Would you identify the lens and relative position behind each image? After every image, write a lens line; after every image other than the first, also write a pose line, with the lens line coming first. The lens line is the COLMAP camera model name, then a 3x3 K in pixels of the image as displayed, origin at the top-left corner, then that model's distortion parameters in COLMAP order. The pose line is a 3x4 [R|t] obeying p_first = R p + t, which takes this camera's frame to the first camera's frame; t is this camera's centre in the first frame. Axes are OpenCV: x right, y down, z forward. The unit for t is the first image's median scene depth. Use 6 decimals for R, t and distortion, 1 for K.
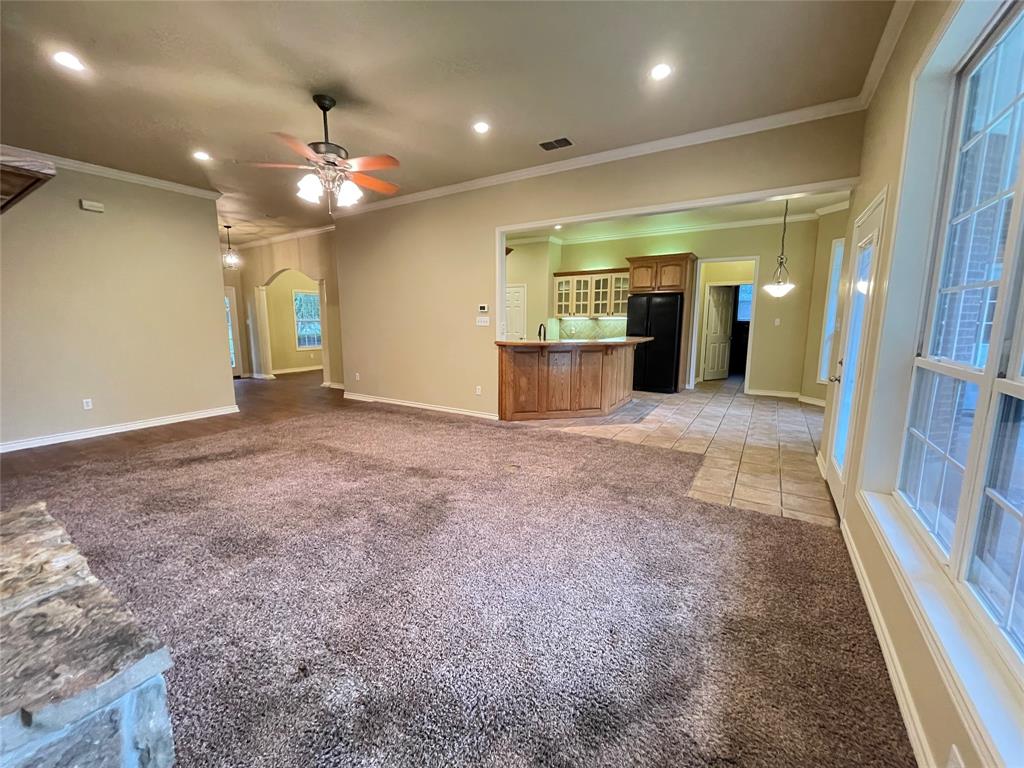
lens RADIAL K [[411.8, 0, 508.5], [0, 411.8, 382.1], [0, 0, 1]] dist [-0.002049, 0.000823]
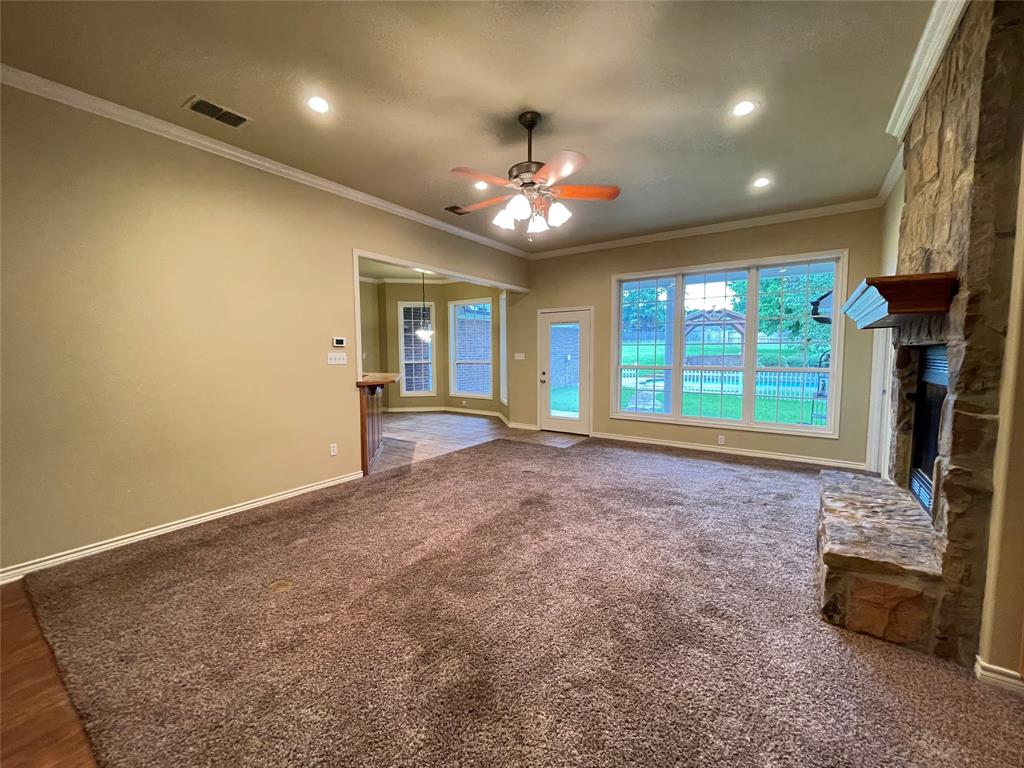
lens RADIAL K [[411.8, 0, 508.5], [0, 411.8, 382.1], [0, 0, 1]] dist [-0.002049, 0.000823]
pose [[0.044258, -0.072160, 0.996411, -0.539623], [0.156563, 0.985565, 0.064421, -0.067117], [-0.986676, 0.153150, 0.054916, 0.418699]]
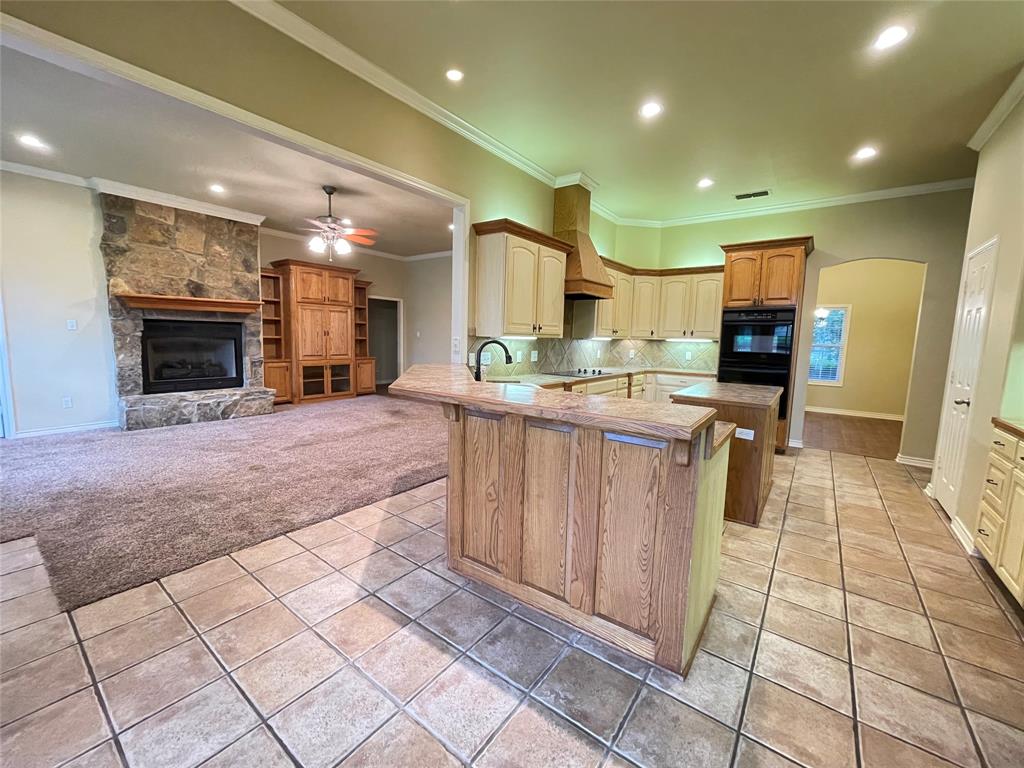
lens RADIAL K [[411.8, 0, 508.5], [0, 411.8, 382.1], [0, 0, 1]] dist [-0.002049, 0.000823]
pose [[-0.079954, 0.110525, -0.990652, 0.431931], [-0.176795, 0.976505, 0.123216, -0.109519], [0.980995, 0.184994, -0.058536, 0.731813]]
